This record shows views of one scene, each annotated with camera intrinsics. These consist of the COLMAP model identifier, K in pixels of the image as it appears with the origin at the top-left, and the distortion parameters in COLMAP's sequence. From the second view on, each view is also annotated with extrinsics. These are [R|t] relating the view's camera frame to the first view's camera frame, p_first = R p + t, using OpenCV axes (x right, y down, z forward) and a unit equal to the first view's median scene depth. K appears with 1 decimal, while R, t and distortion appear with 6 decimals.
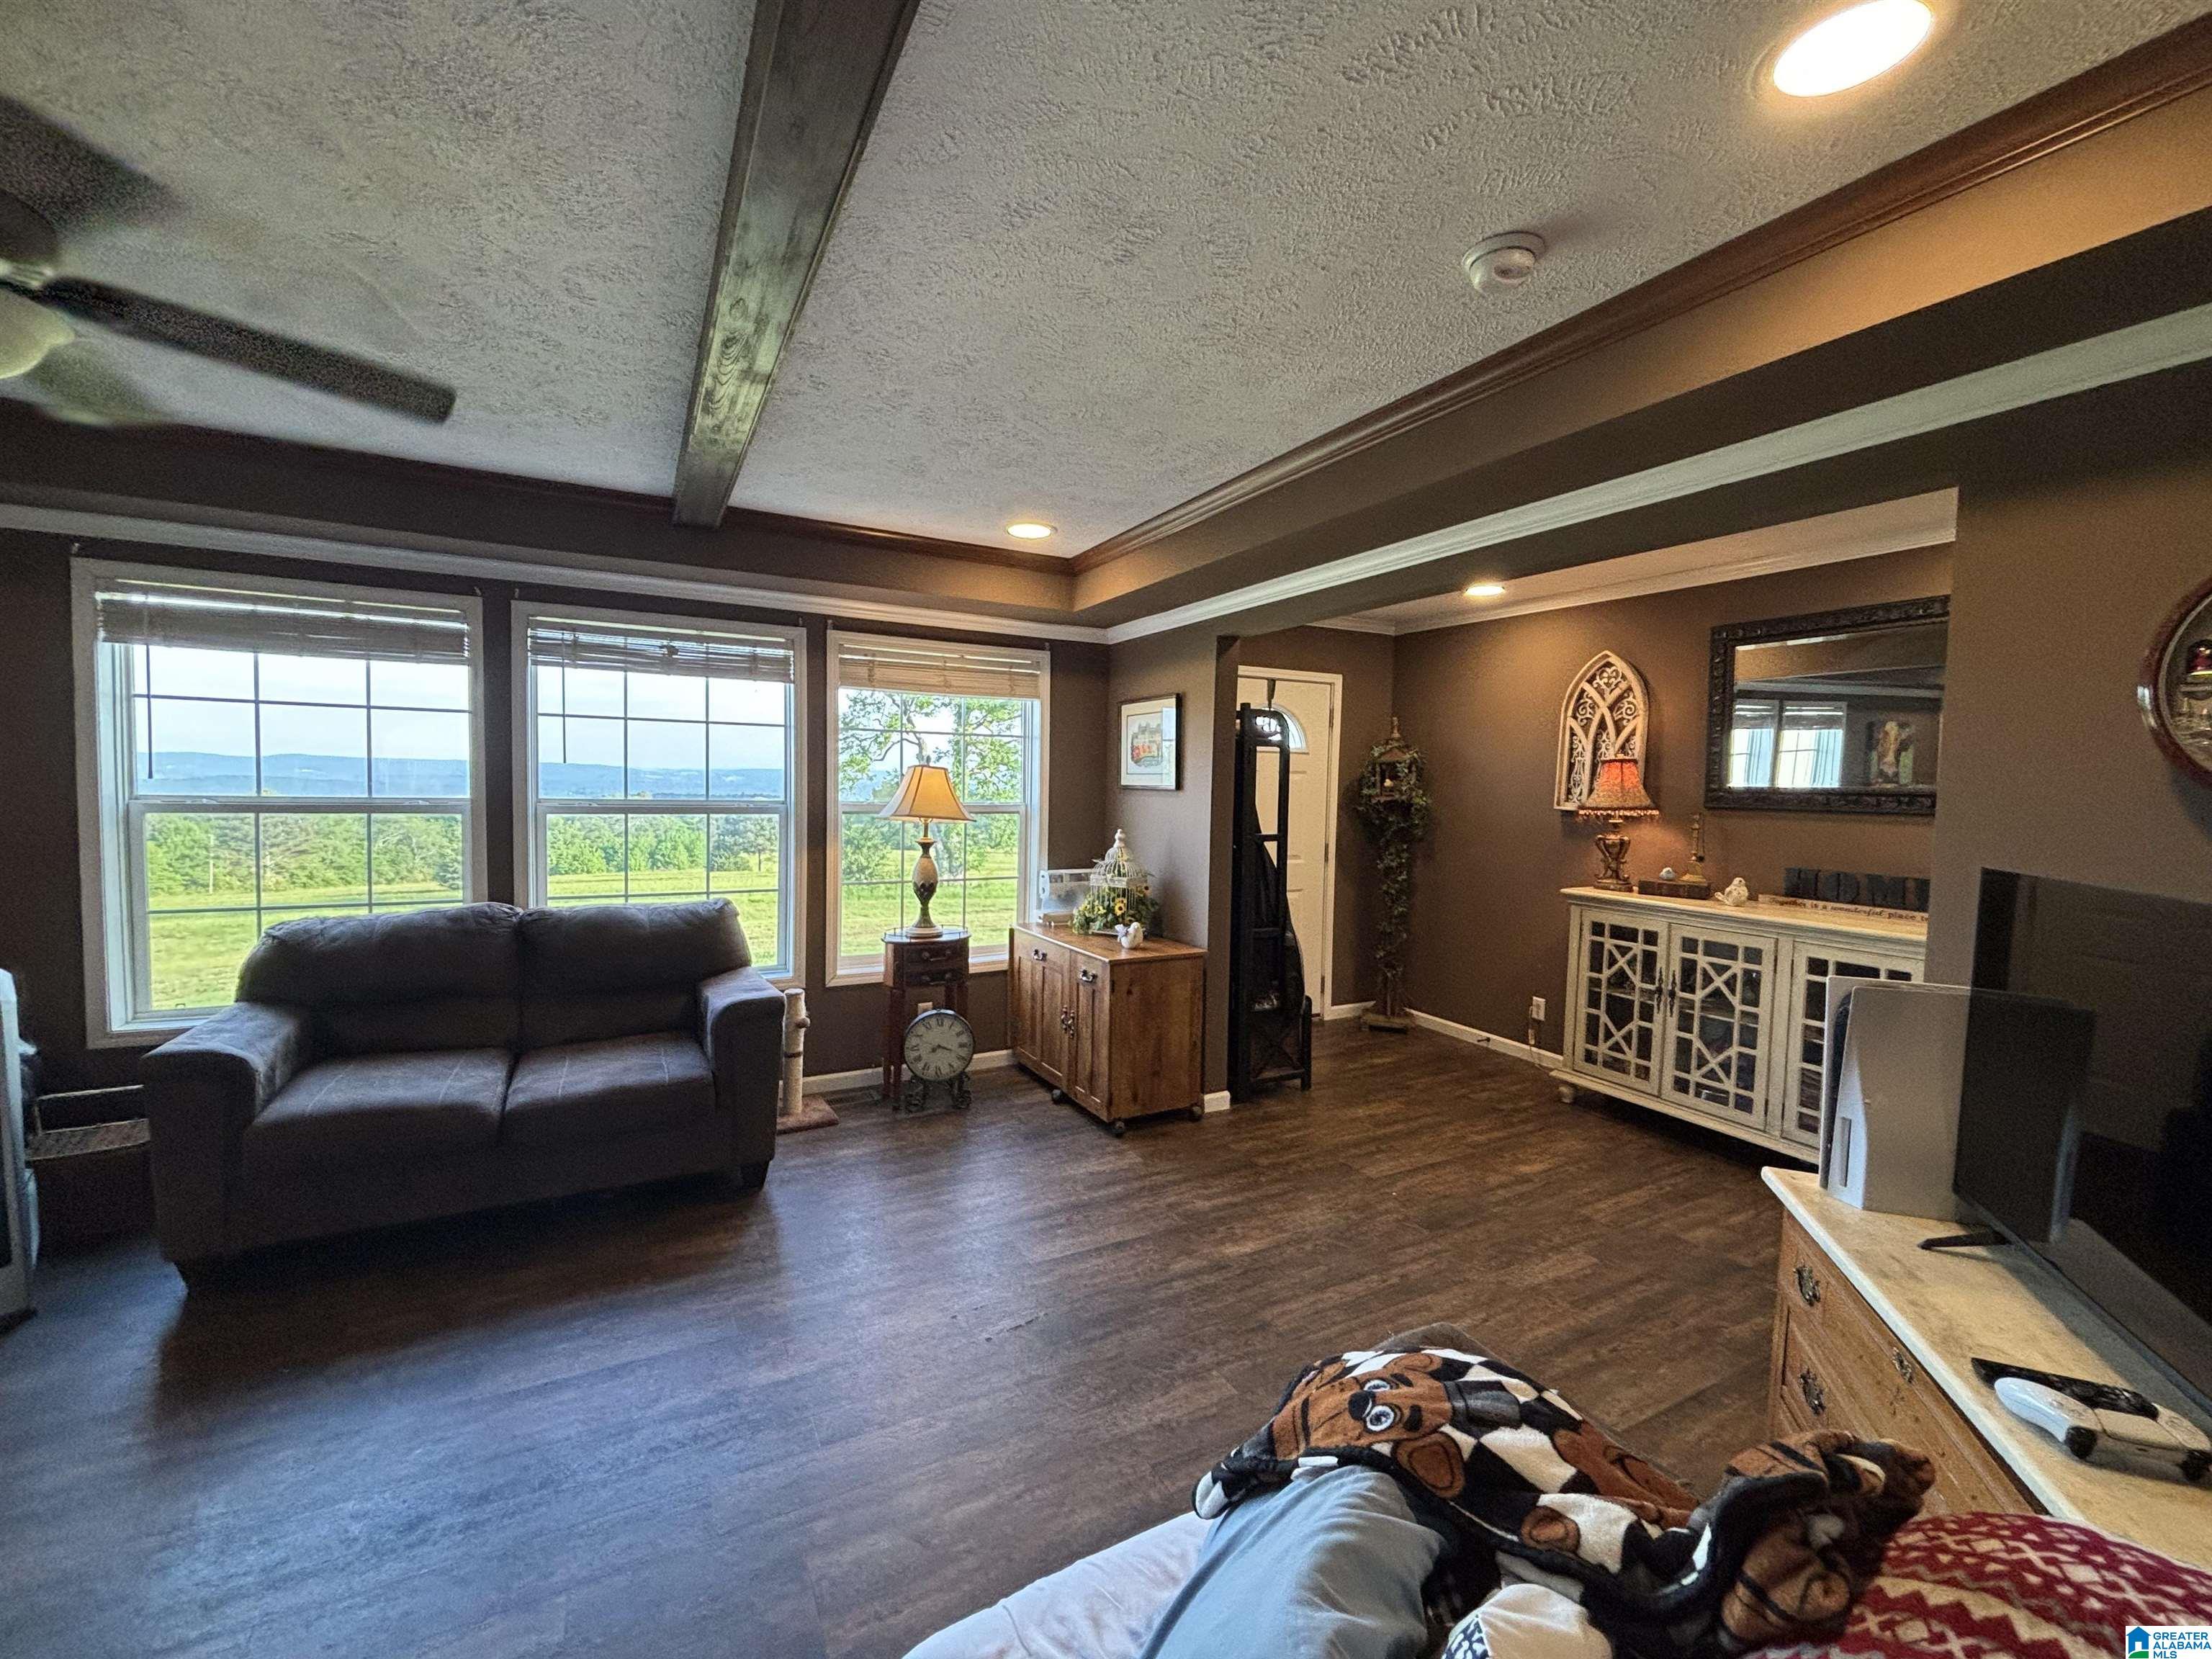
lens RADIAL K [[893.7, 0, 1107.3], [0, 893.7, 818.5], [0, 0, 1]] dist [-0.000430, 0.000069]
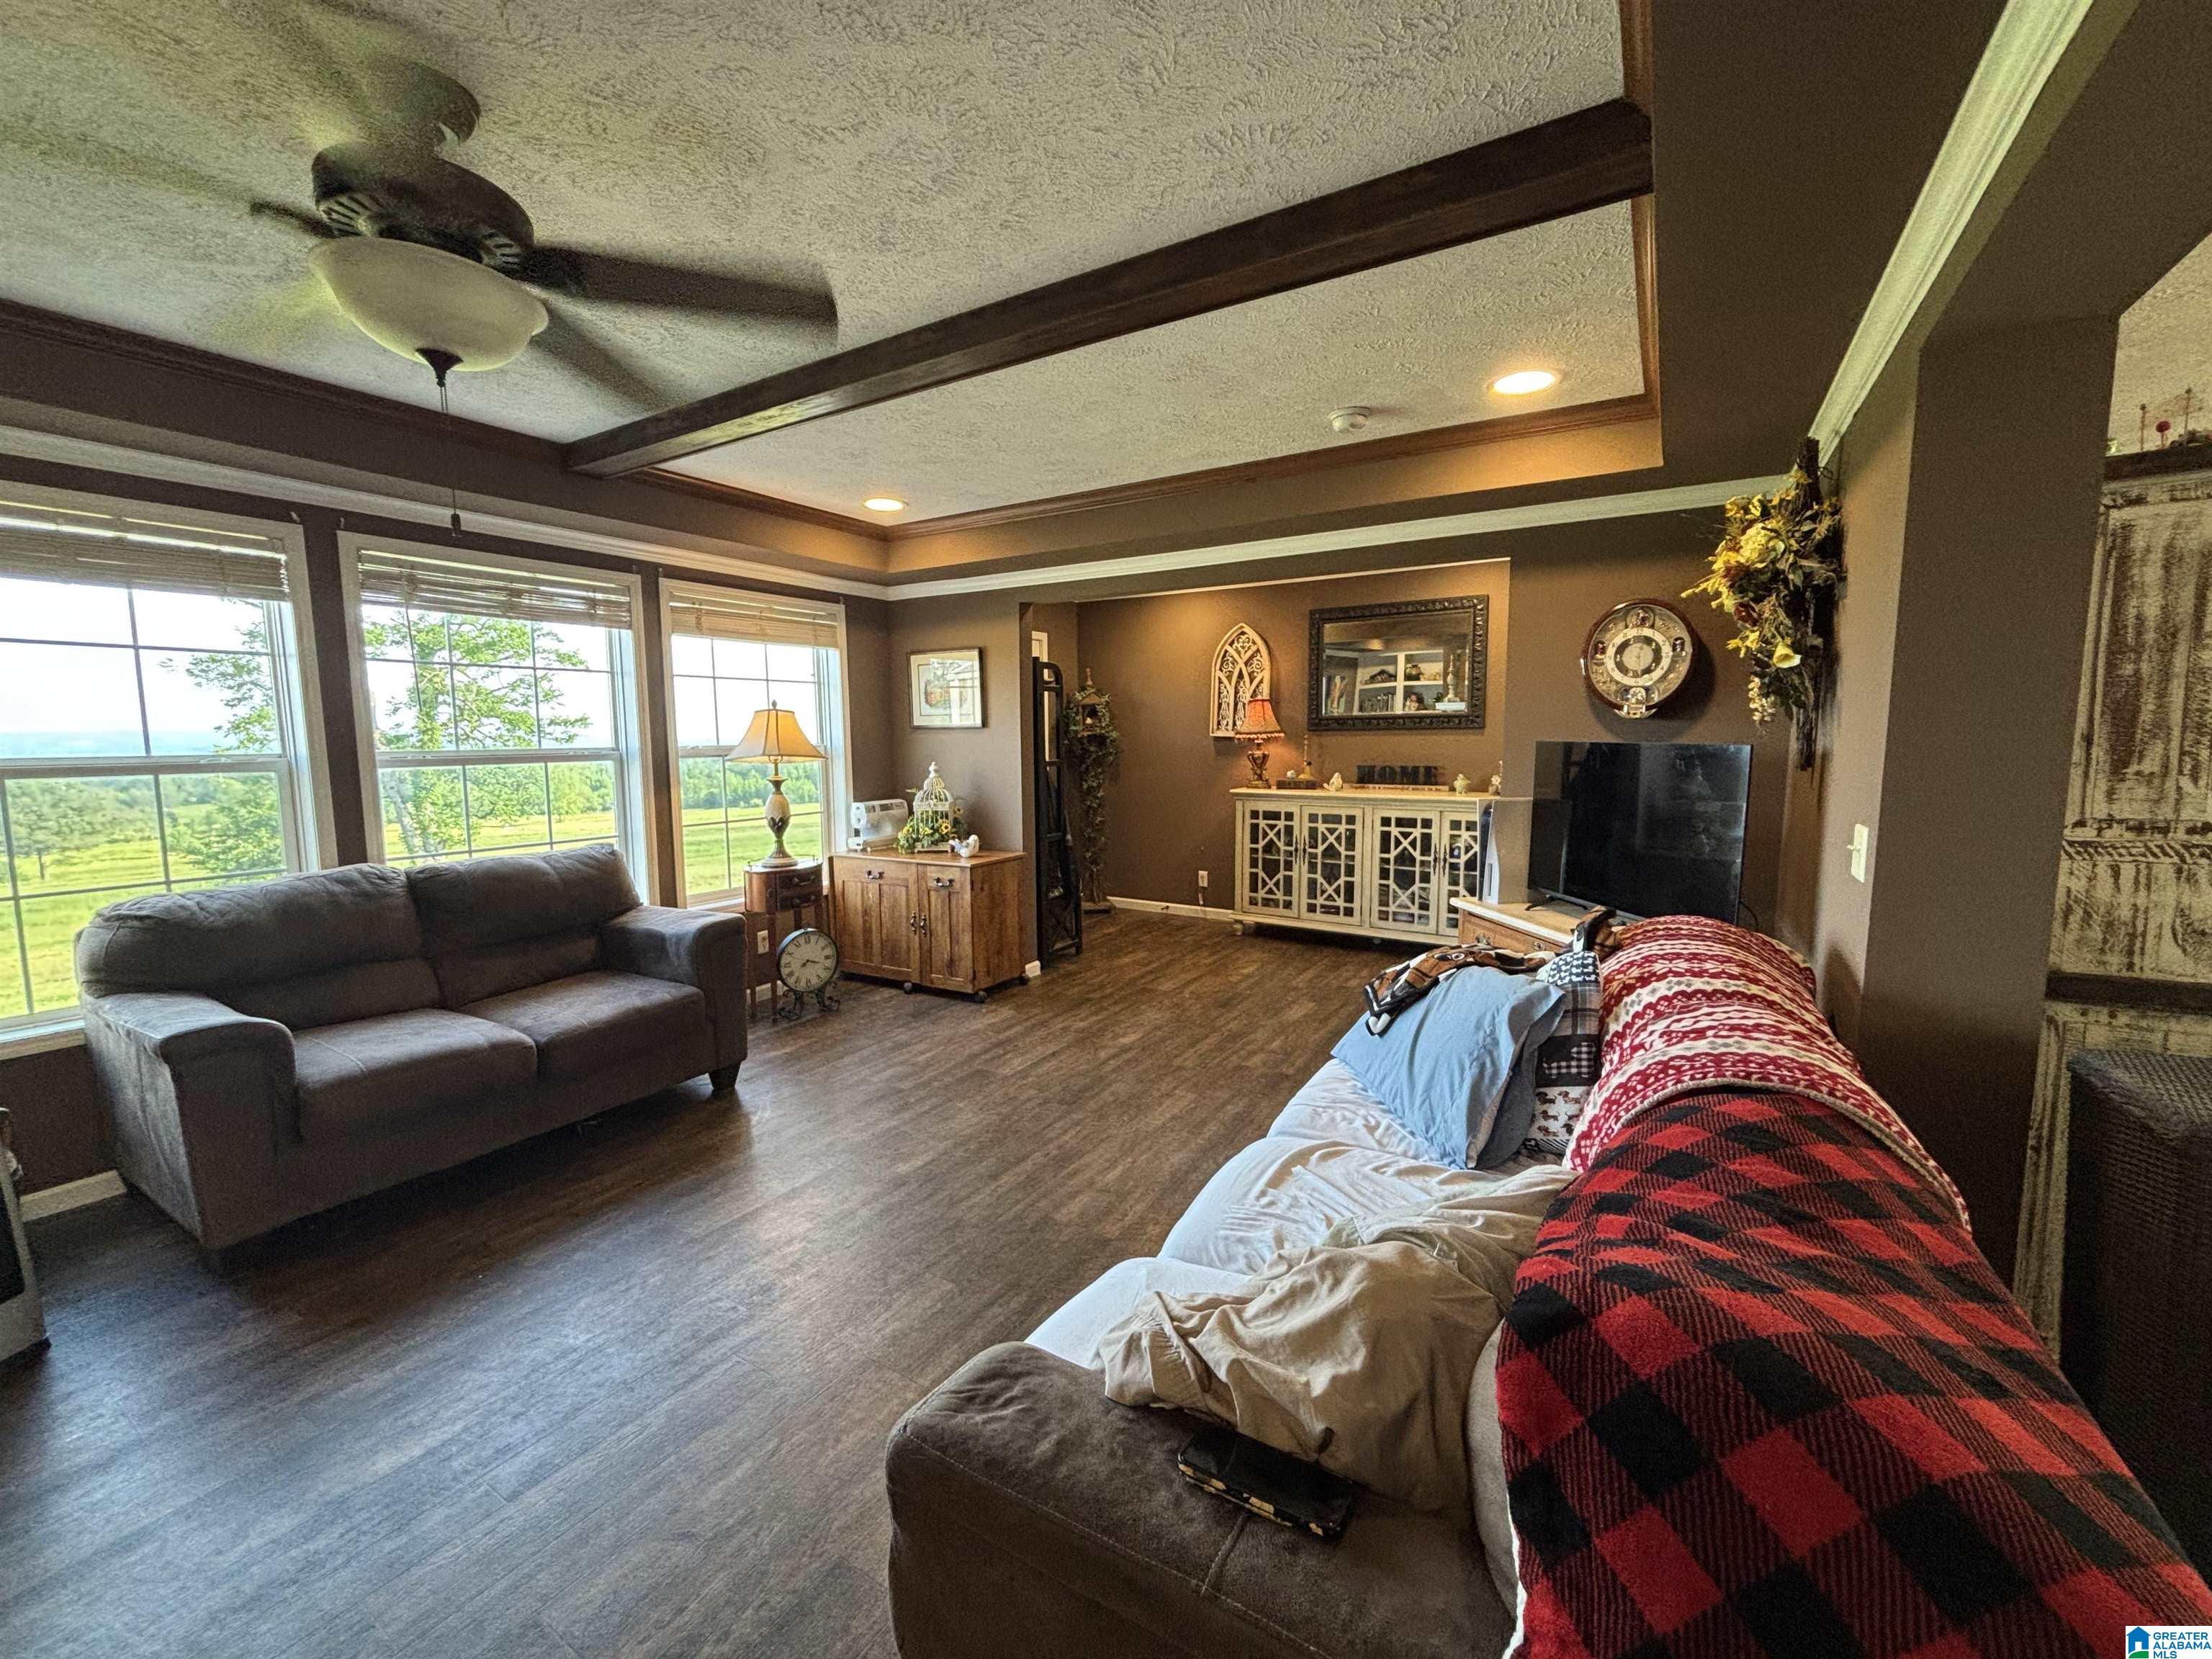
lens RADIAL K [[893.7, 0, 1101.1], [0, 893.7, 829.2], [0, 0, 1]] dist [-0.000430, 0.000069]
pose [[0.864584, -0.081238, 0.495878, -0.409946], [0.046491, 0.995544, 0.082037, 0.014650], [-0.500333, -0.047874, 0.864508, -0.150060]]
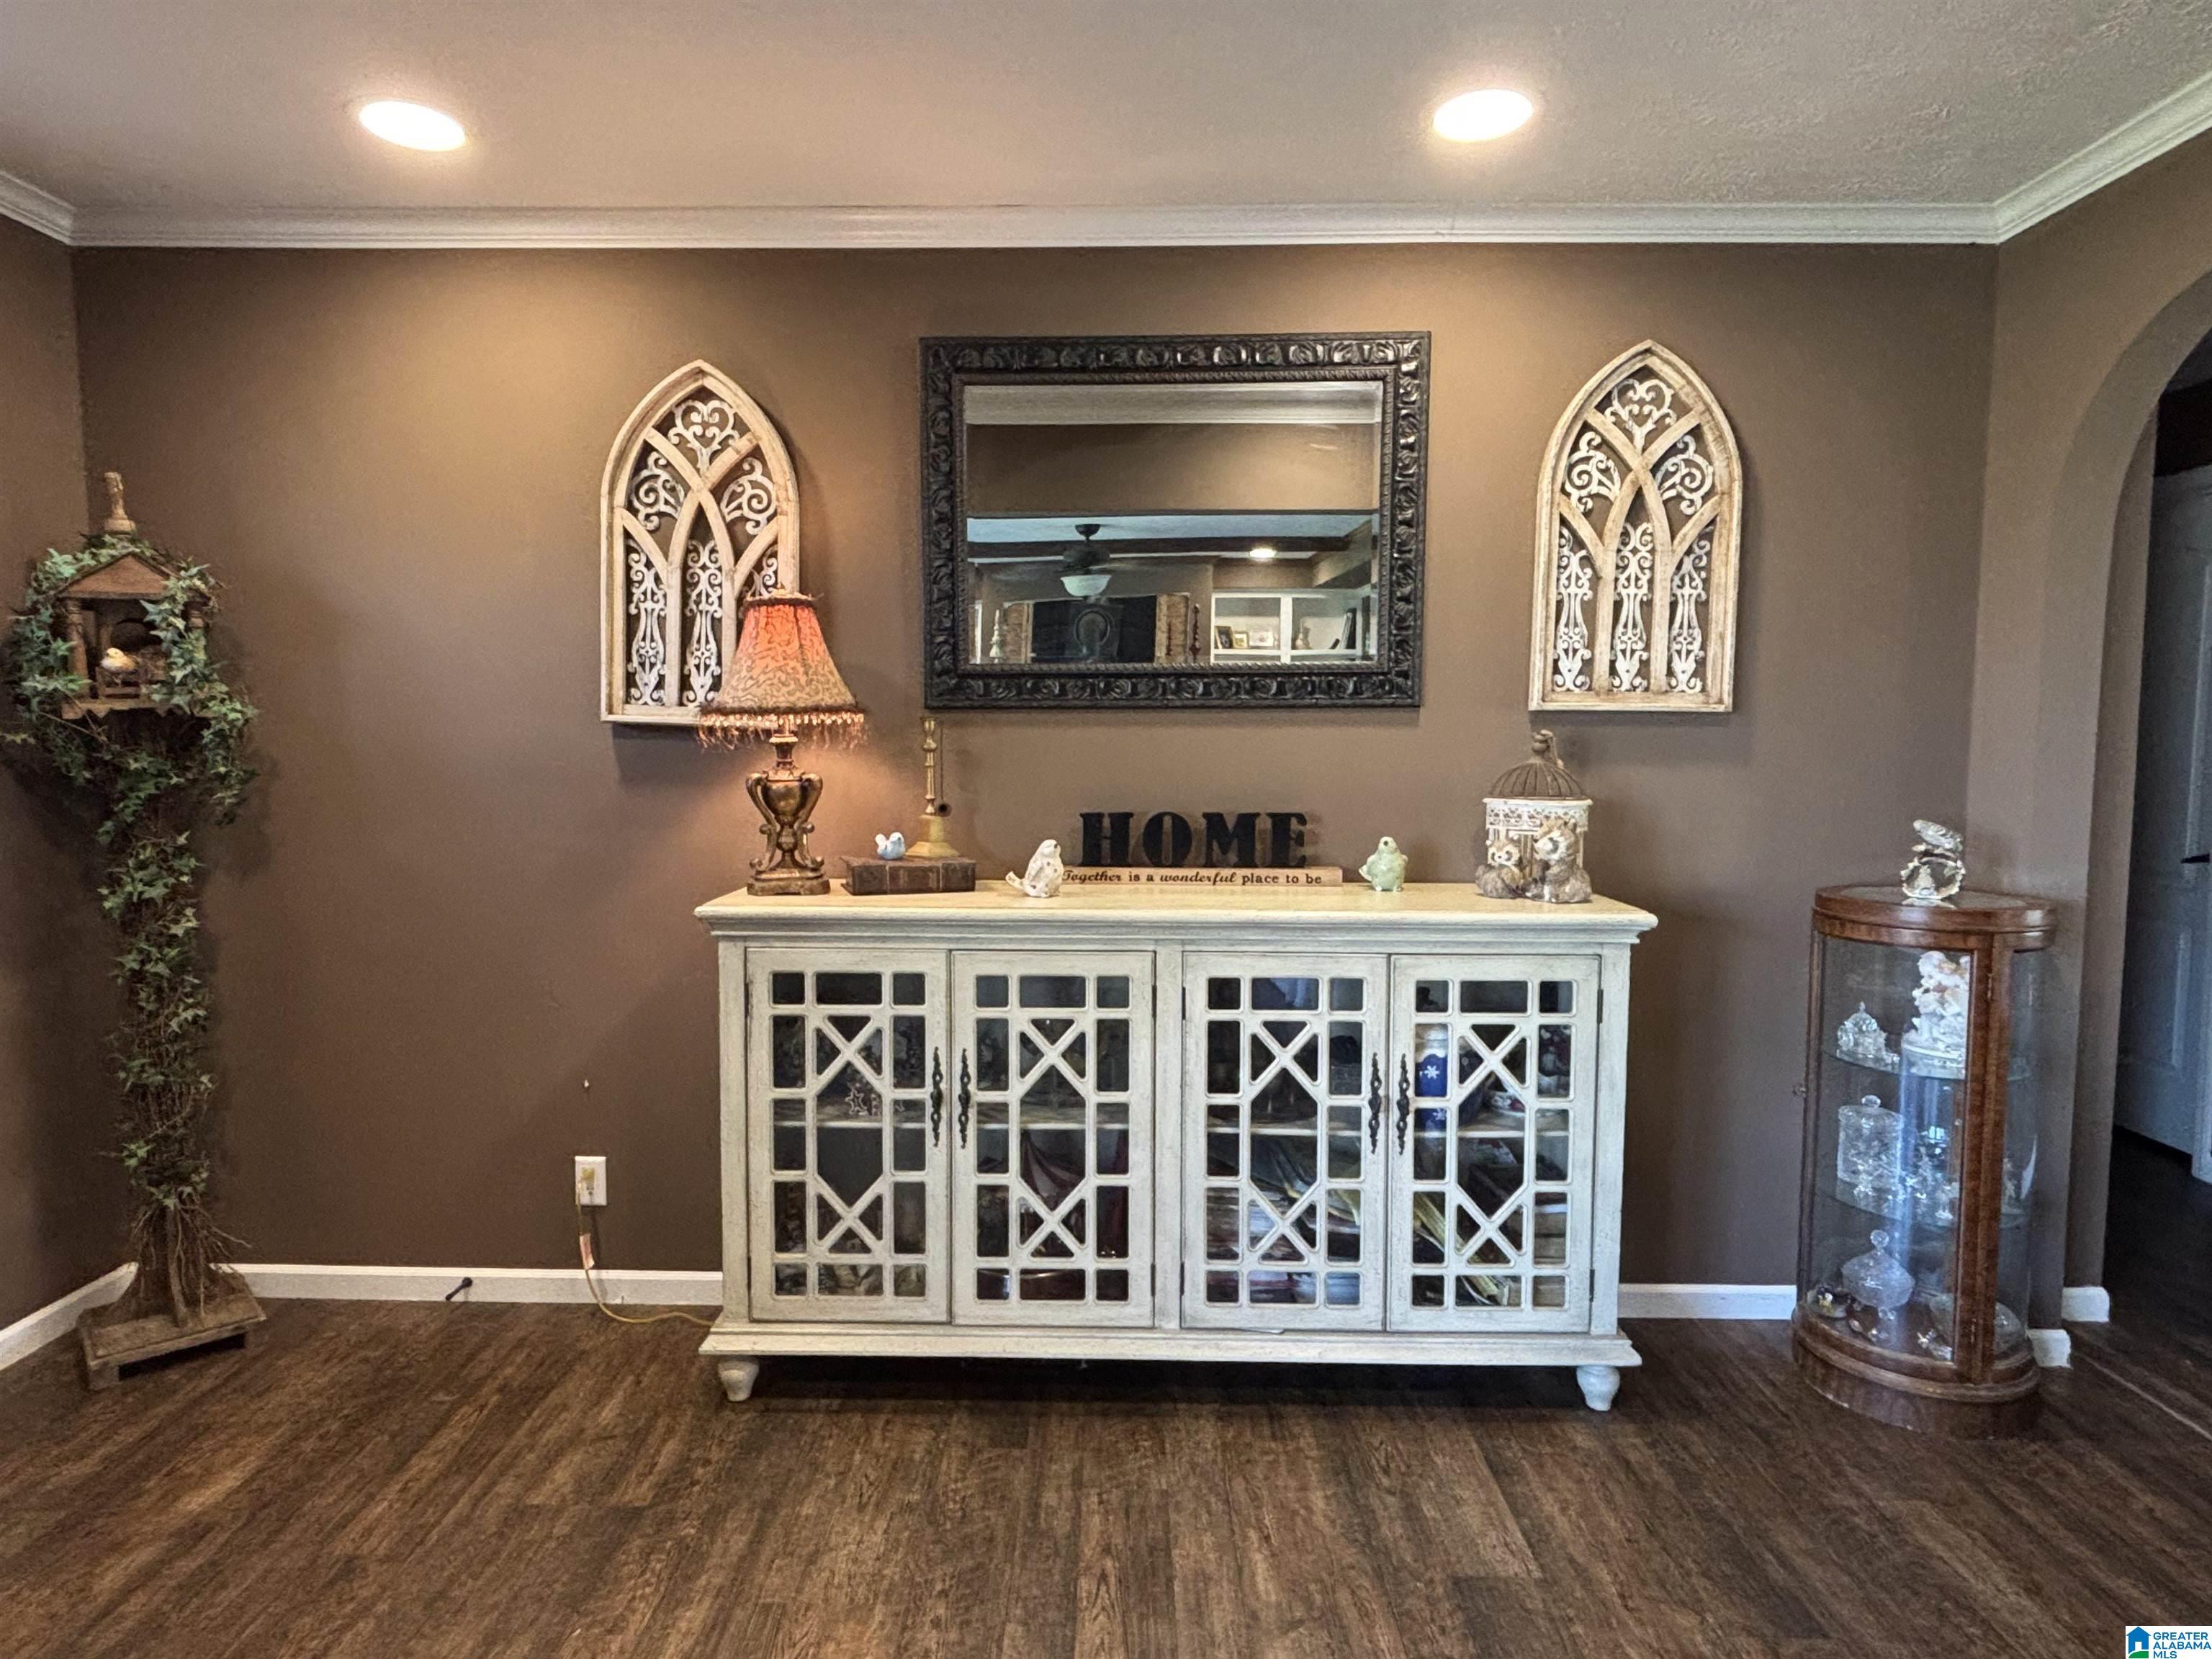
lens RADIAL K [[1258.8, 0, 1077.3], [0, 1258.8, 831.4], [0, 0, 1]] dist [0.019179, -0.014423]
pose [[0.495190, -0.084076, 0.864707, 0.096532], [0.045391, 0.996451, 0.070892, 0.011329], [-0.867598, 0.004144, 0.497249, 0.581988]]
